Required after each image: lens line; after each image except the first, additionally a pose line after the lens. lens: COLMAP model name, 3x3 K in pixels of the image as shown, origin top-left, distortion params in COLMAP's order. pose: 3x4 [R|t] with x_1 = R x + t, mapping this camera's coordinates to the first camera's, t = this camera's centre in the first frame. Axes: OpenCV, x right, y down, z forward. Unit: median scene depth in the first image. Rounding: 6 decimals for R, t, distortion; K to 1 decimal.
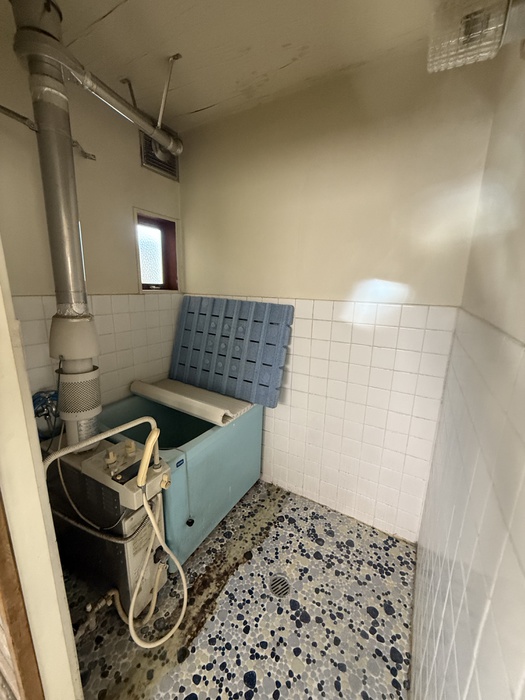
lens RADIAL K [[278.9, 0, 261.9], [0, 278.9, 346.8], [0, 0, 1]] dist [-0.000135, 0.000125]
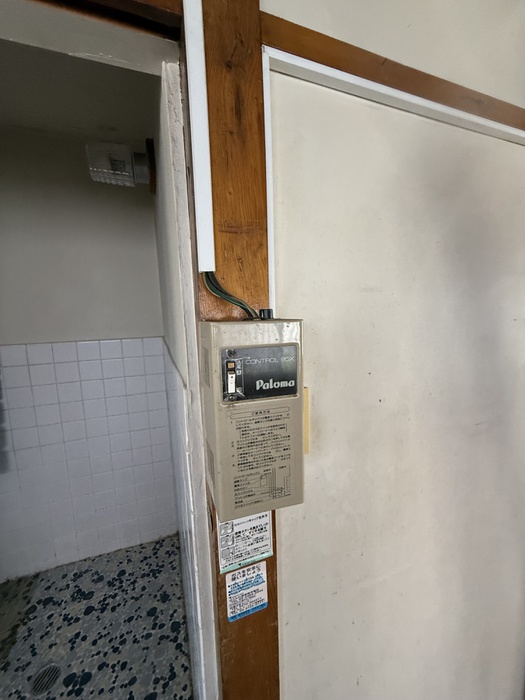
lens RADIAL K [[278.9, 0, 260.5], [0, 278.9, 350.8], [0, 0, 1]] dist [-0.000135, 0.000125]
pose [[0.635008, -0.136178, 0.760408, -0.028248], [0.214766, 0.976656, -0.004443, 0.027051], [-0.742052, 0.166131, 0.649430, -0.189363]]
